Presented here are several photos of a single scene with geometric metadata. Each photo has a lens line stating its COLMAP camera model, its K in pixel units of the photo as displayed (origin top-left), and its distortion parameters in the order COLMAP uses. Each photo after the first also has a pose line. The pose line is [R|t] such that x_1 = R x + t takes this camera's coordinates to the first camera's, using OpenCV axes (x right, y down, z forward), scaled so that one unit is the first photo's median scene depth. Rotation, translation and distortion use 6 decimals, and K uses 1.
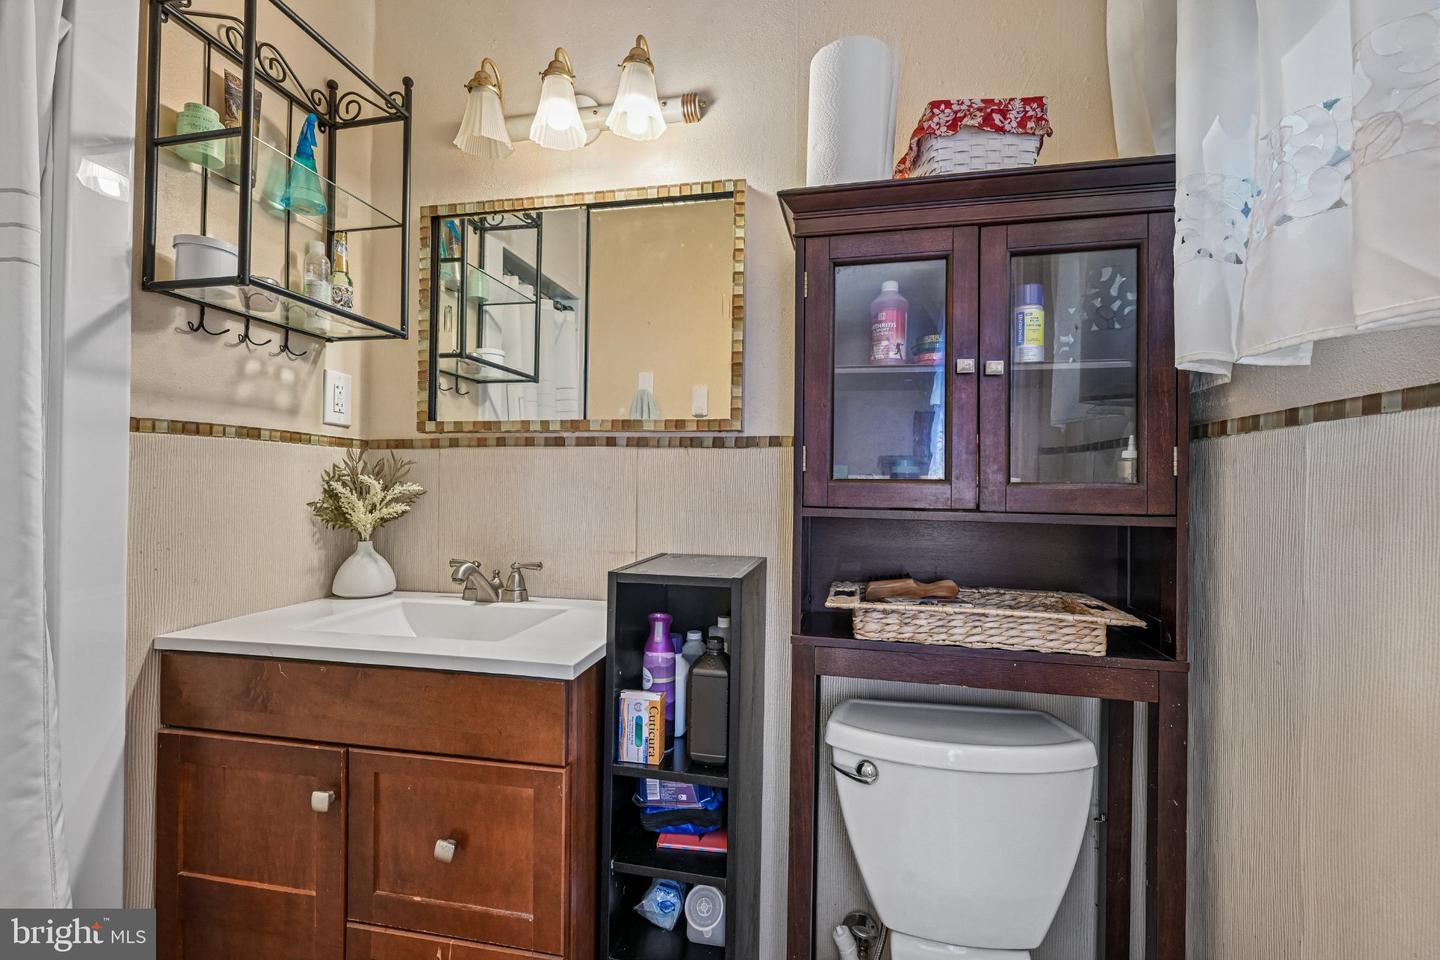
lens RADIAL K [[626.1, 0, 721.2], [0, 626.1, 482.5], [0, 0, 1]] dist [-0.001552, 0.000439]
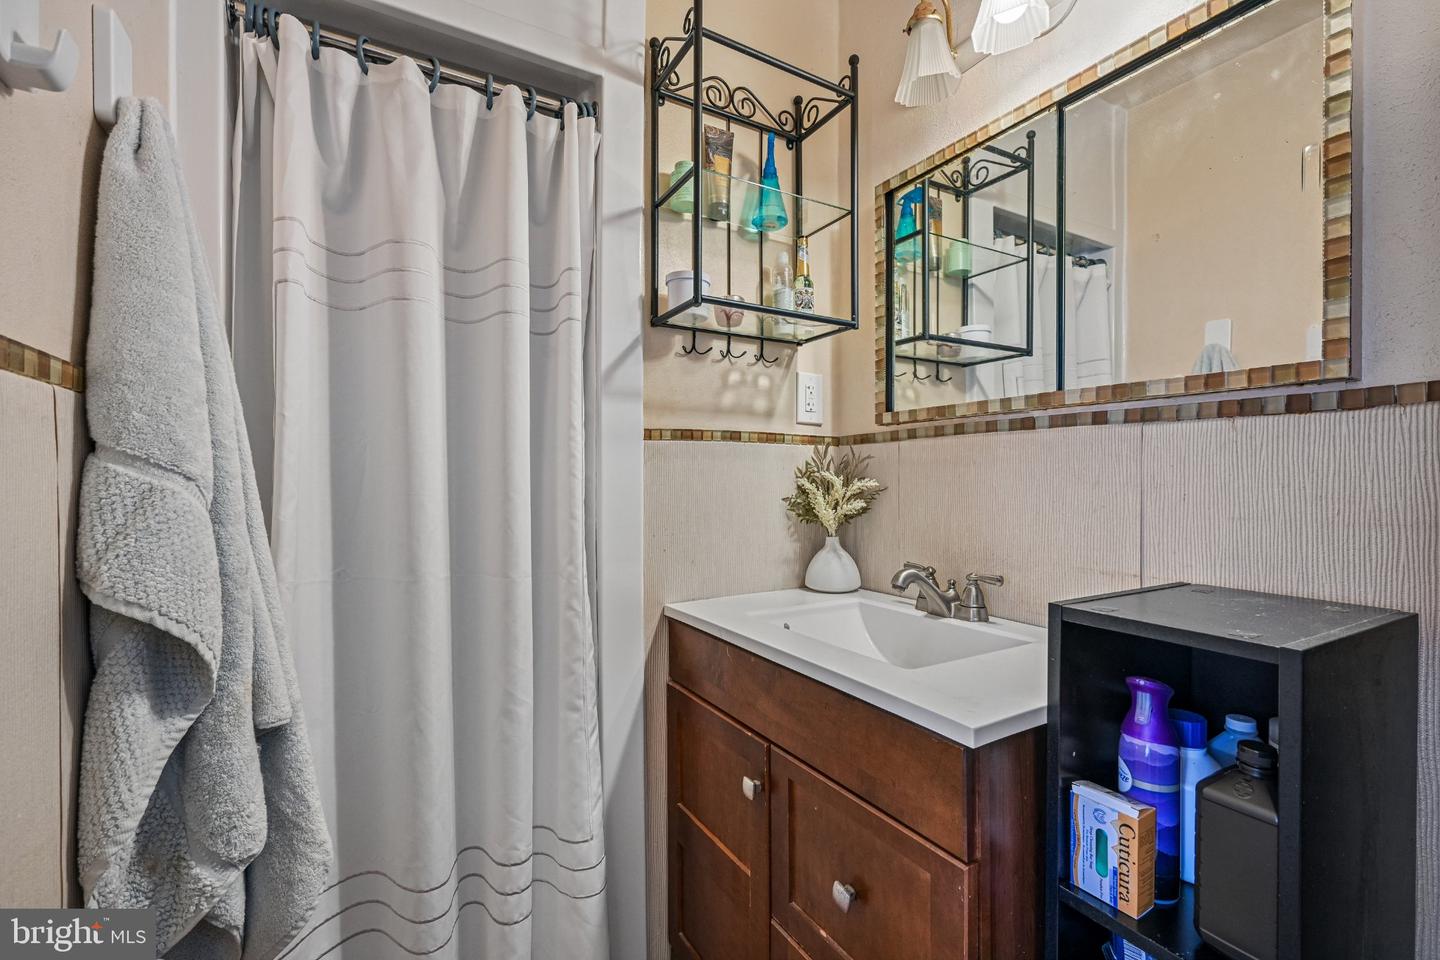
lens RADIAL K [[626.1, 0, 718.7], [0, 626.1, 480.4], [0, 0, 1]] dist [-0.001552, 0.000439]
pose [[0.660701, -0.008956, -0.750595, 0.083670], [0.010473, 0.999941, -0.002713, 0.004227], [0.750576, -0.006069, 0.660757, 0.228083]]
